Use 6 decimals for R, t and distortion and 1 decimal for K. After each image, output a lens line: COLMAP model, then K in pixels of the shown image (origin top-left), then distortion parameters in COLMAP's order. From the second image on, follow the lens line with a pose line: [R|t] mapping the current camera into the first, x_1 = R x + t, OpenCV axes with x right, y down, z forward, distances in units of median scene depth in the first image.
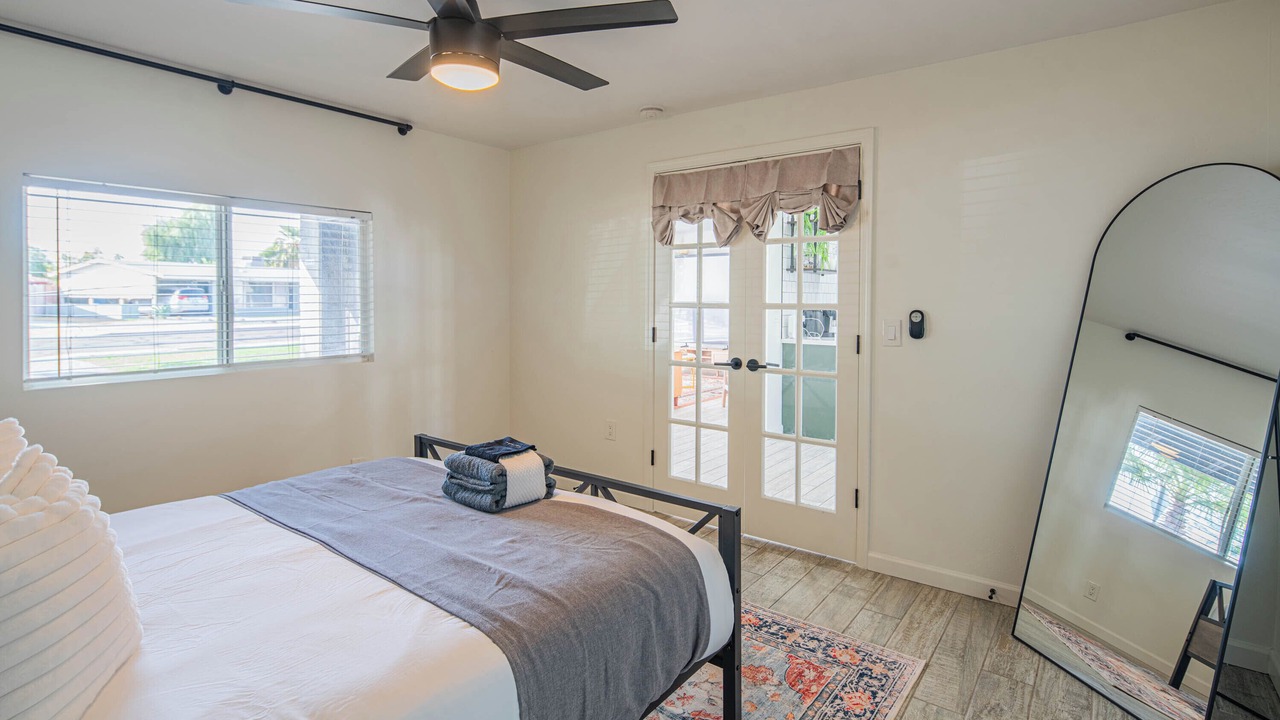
lens RADIAL K [[618.9, 0, 628.7], [0, 618.9, 310.3], [0, 0, 1]] dist [0.000797, -0.000292]
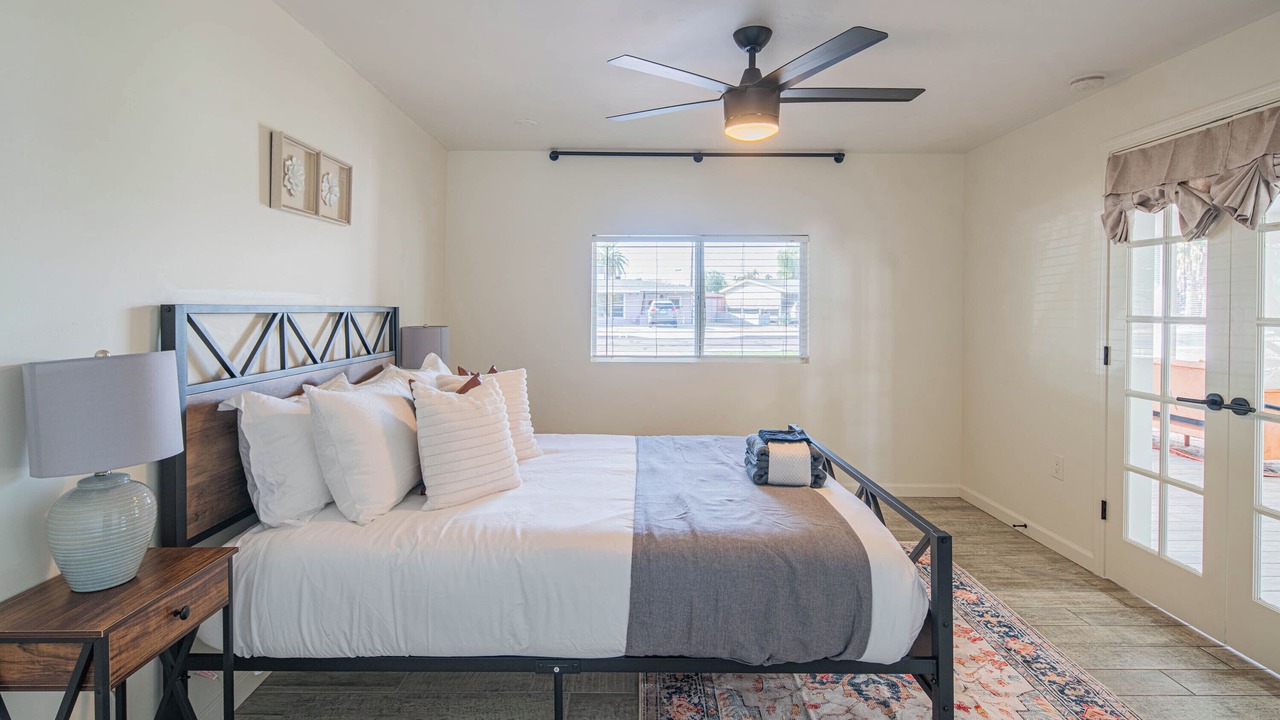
lens RADIAL K [[618.9, 0, 628.7], [0, 618.9, 310.3], [0, 0, 1]] dist [0.000797, -0.000292]
pose [[0.609031, 0.005329, -0.793128, 0.316058], [-0.019848, 0.999767, -0.008524, -0.000070], [0.792898, 0.020933, 0.608995, 0.025696]]
